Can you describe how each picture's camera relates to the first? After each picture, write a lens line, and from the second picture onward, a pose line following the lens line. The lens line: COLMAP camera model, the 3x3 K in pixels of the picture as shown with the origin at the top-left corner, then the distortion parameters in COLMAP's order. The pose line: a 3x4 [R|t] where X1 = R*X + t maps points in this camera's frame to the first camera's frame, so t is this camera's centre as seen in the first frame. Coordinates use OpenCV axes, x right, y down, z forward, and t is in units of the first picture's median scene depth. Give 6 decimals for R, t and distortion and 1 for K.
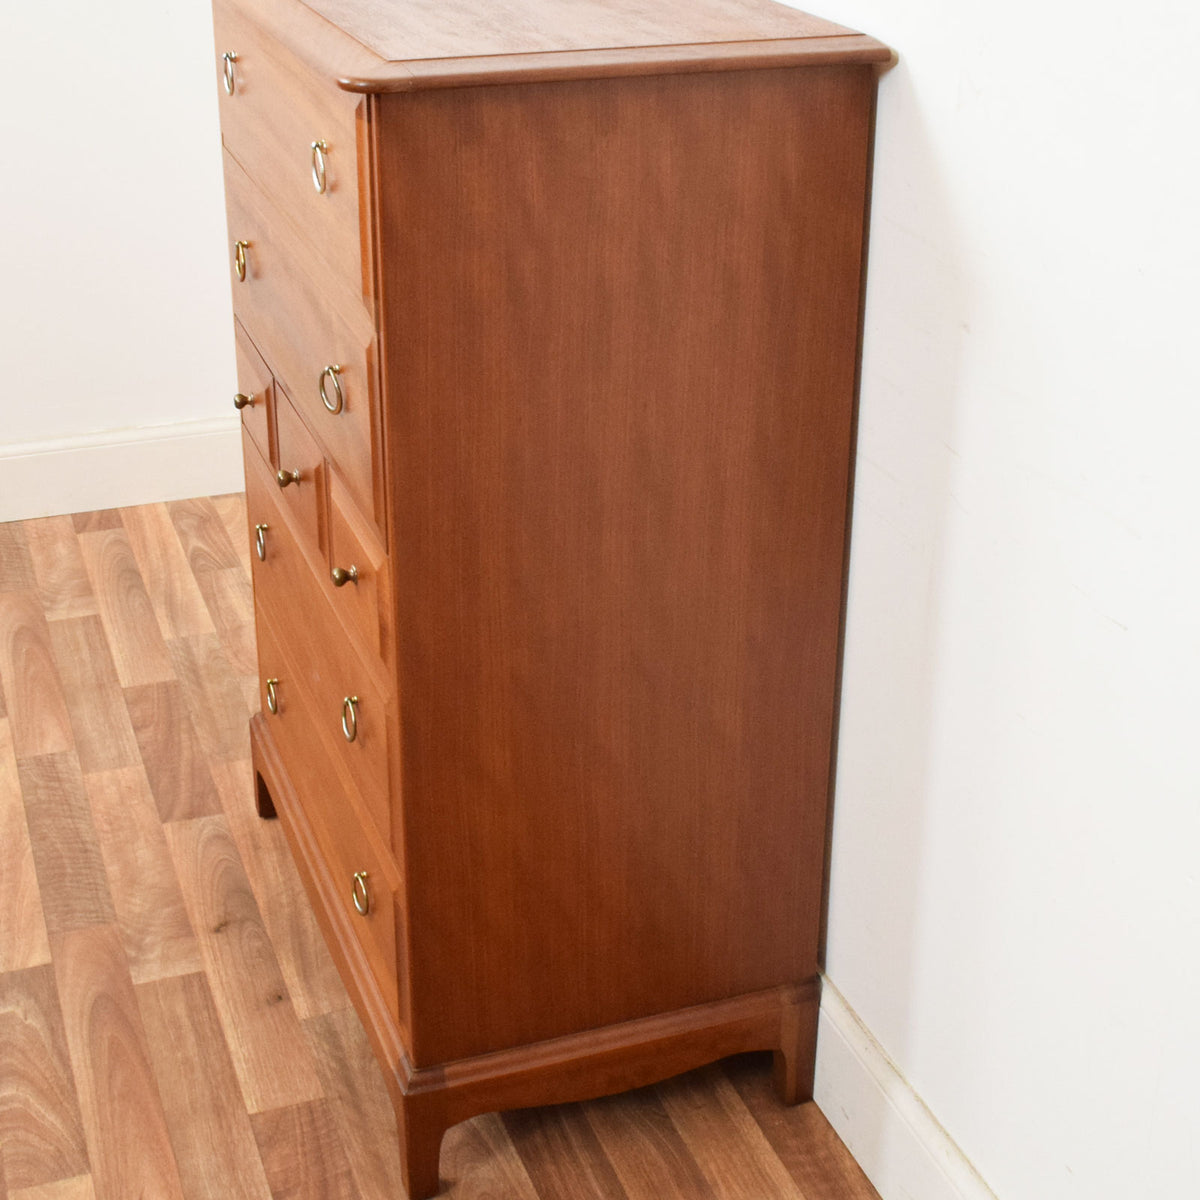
lens RADIAL K [[2000.1, 0, 602.4], [0, 2000.1, 464.6], [0, 0, 1]] dist [-0.035454, 0.000000]
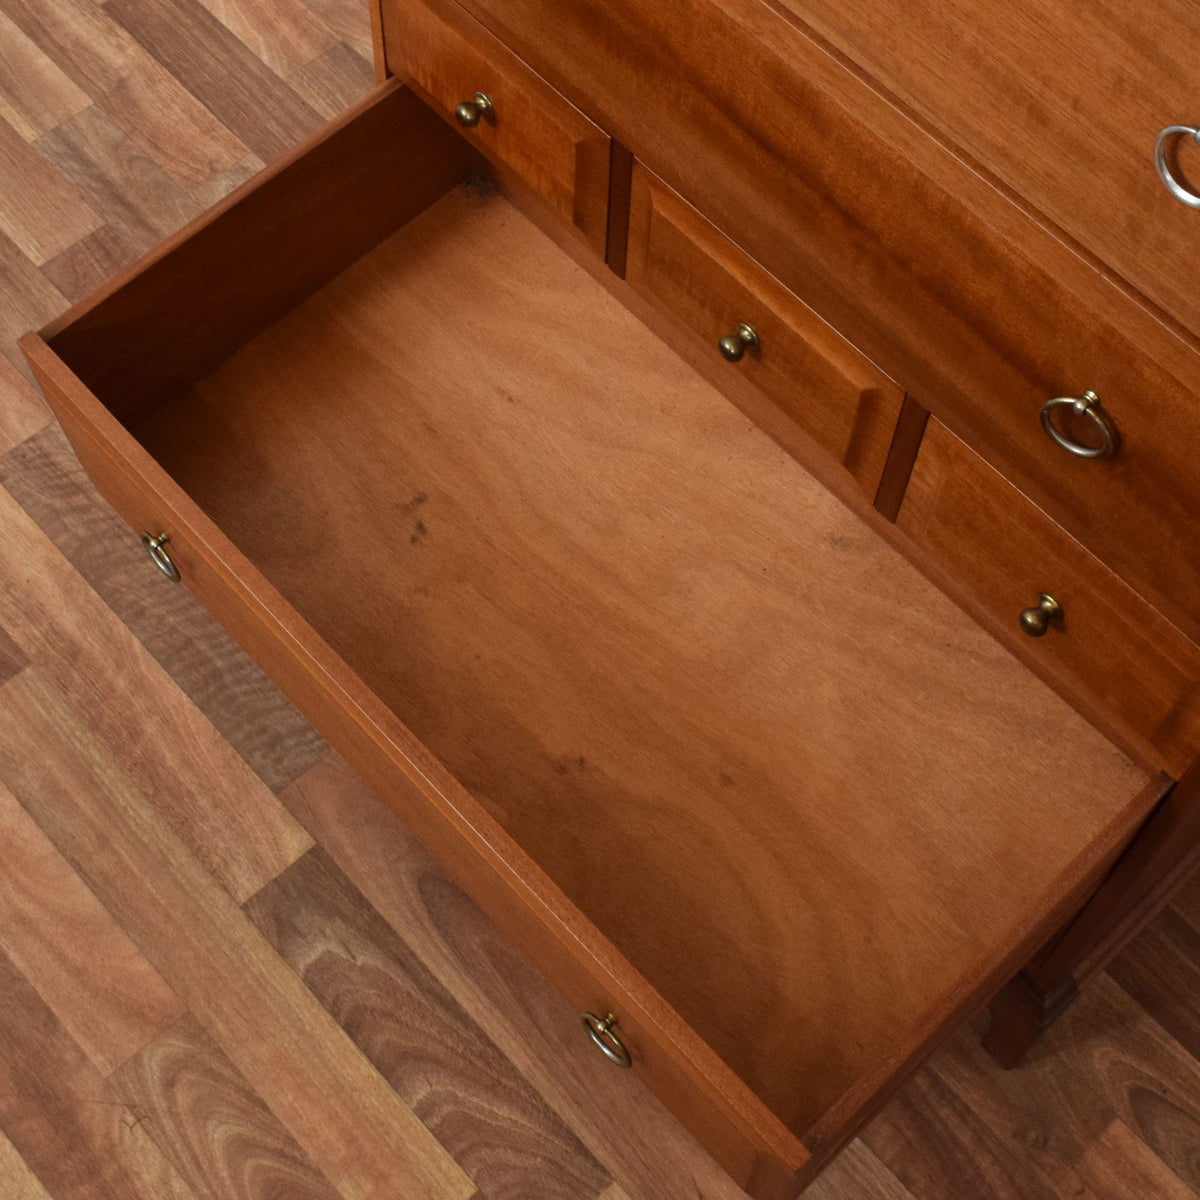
lens RADIAL K [[2040.9, 0, 631.0], [0, 2040.9, 466.2], [0, 0, 1]] dist [-0.012578, 0.000000]
pose [[0.921779, -0.318211, 0.221506, -0.273172], [0.115504, 0.770749, 0.626582, -0.288426], [-0.370111, -0.551985, 0.747215, 0.447622]]
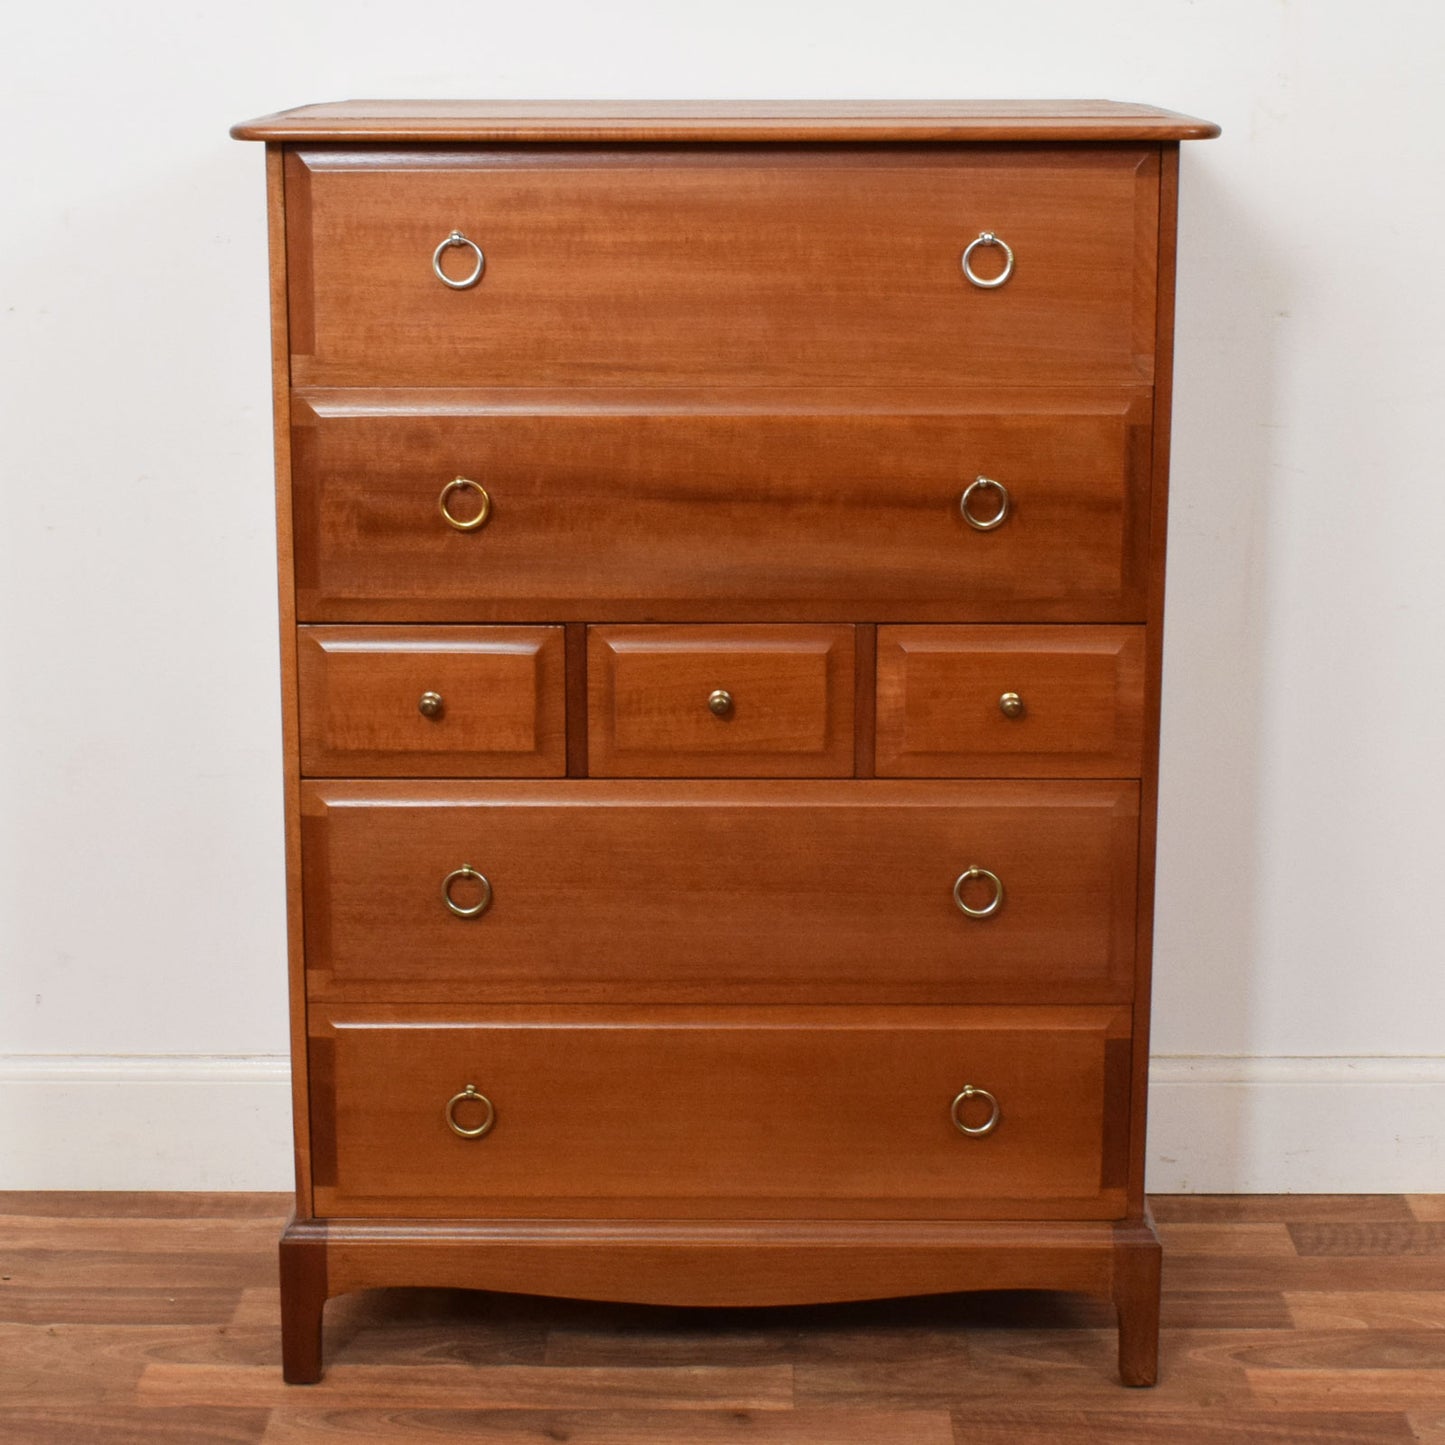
lens RADIAL K [[3047.1, 0, 728.4], [0, 3047.1, 656.1], [0, 0, 1]] dist [-0.039855, 0.000000]
pose [[0.354843, -0.207604, 0.911585, -1.069169], [0.353397, 0.932478, 0.074799, -0.087043], [-0.865562, 0.295610, 0.404250, 0.403996]]
